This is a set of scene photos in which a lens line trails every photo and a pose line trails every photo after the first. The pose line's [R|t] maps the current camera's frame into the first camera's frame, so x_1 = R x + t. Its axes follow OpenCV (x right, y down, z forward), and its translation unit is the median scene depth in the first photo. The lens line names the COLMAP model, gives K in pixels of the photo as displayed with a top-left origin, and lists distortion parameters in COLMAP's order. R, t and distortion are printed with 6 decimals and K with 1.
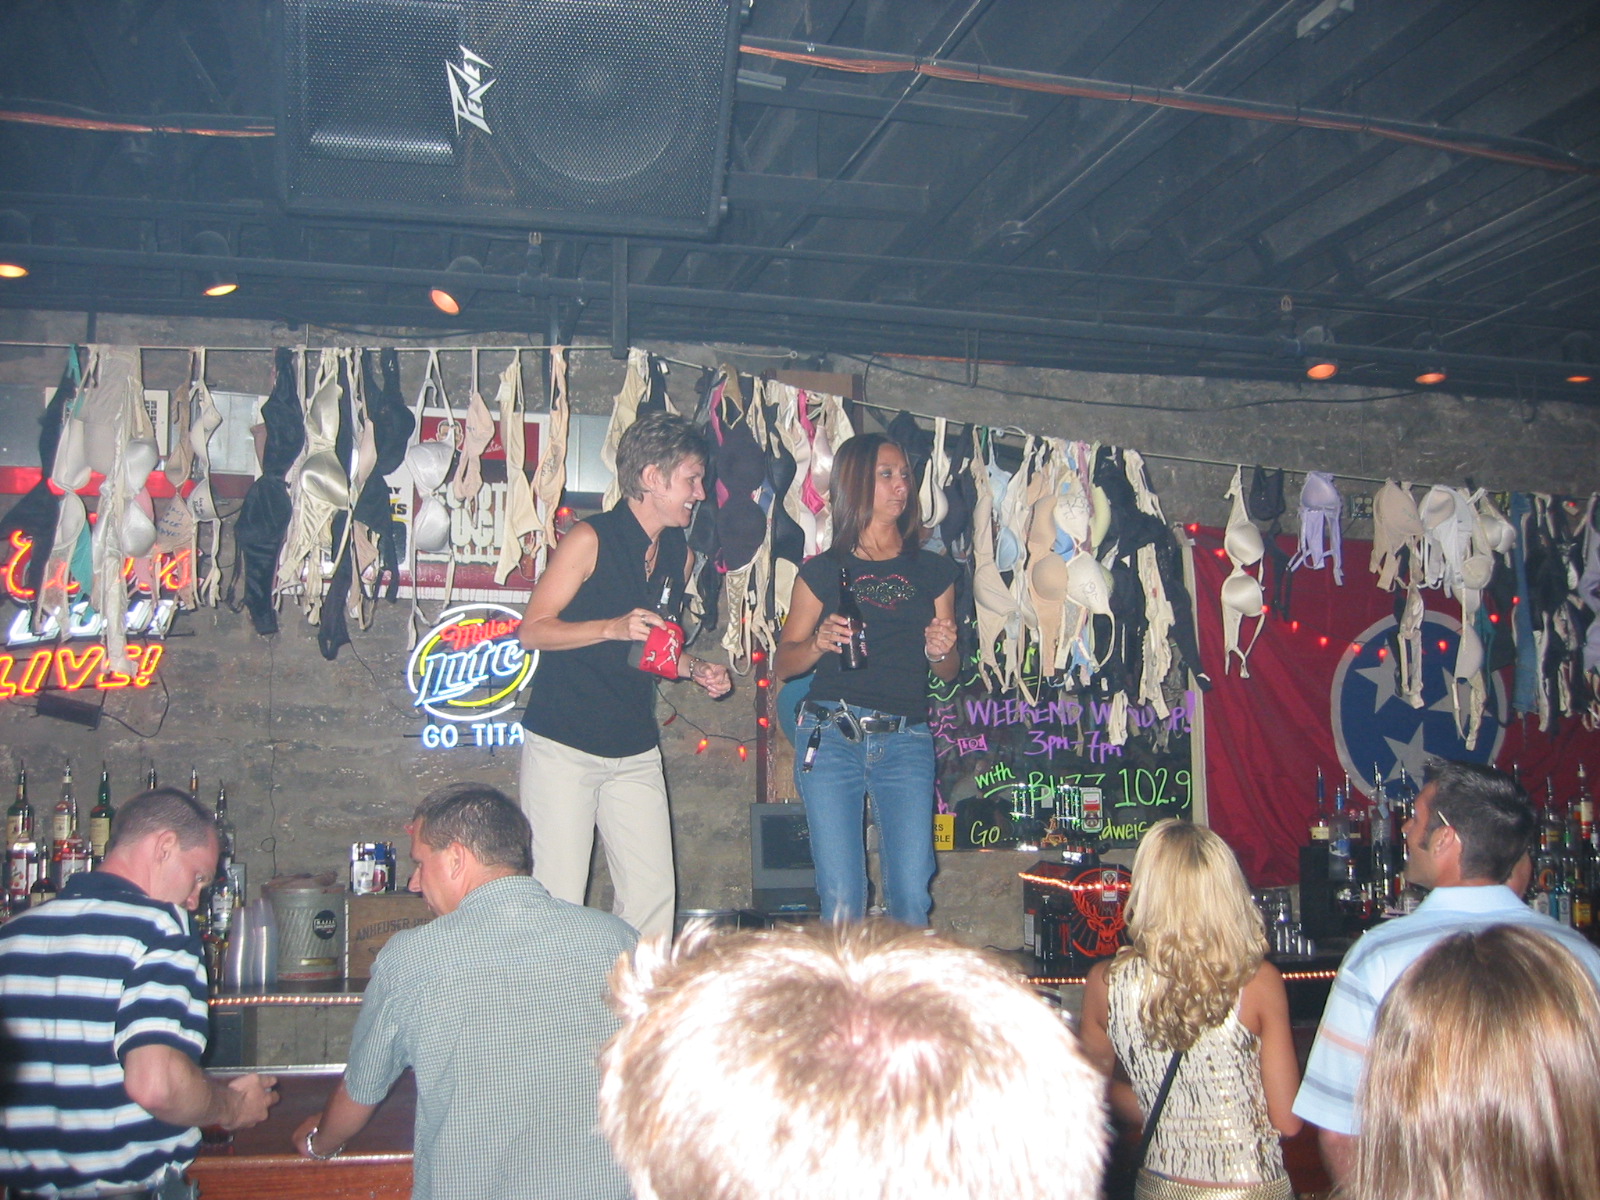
lens RADIAL K [[1645.0, 0, 797.5], [0, 1645.0, 627.1], [0, 0, 1]] dist [-0.155100, 0.173799]
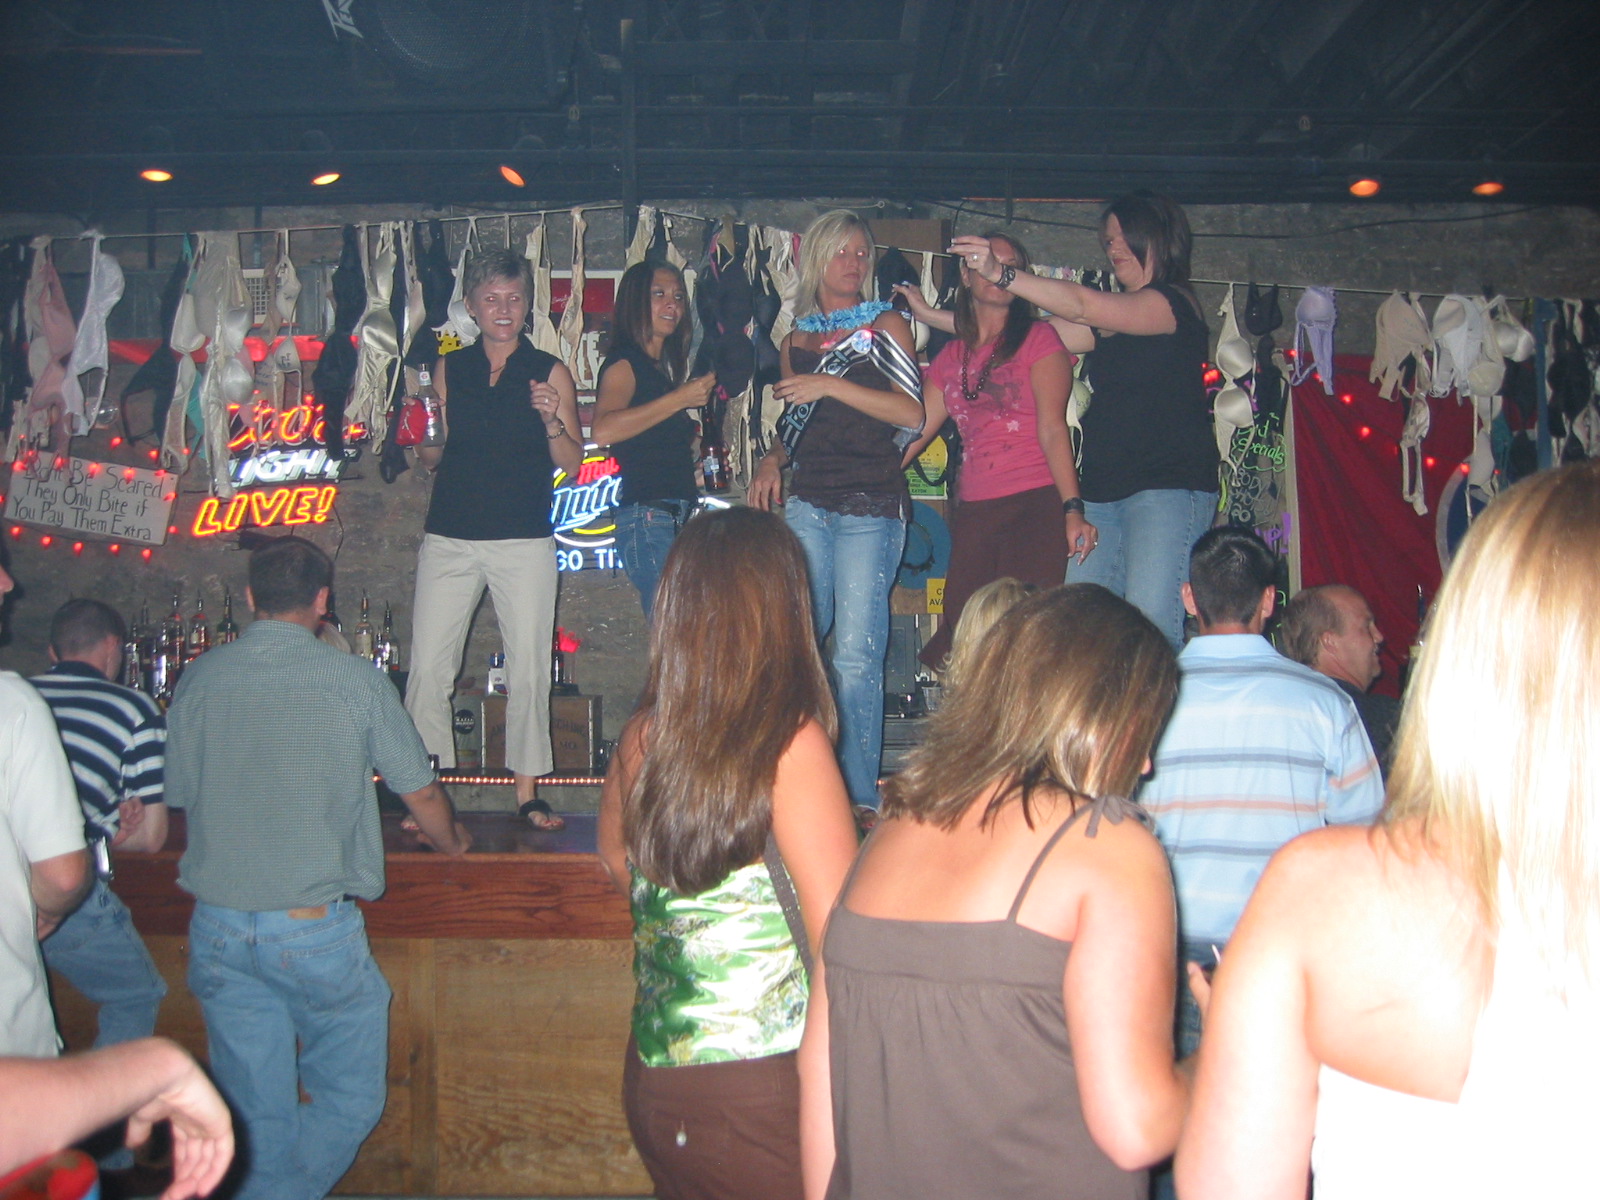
lens RADIAL K [[1645.0, 0, 797.5], [0, 1645.0, 627.1], [0, 0, 1]] dist [-0.155100, 0.173799]
pose [[0.971286, -0.003860, -0.237882, 0.239162], [0.022493, 0.996880, 0.075664, 0.034337], [0.236848, -0.078842, 0.968342, -0.085688]]
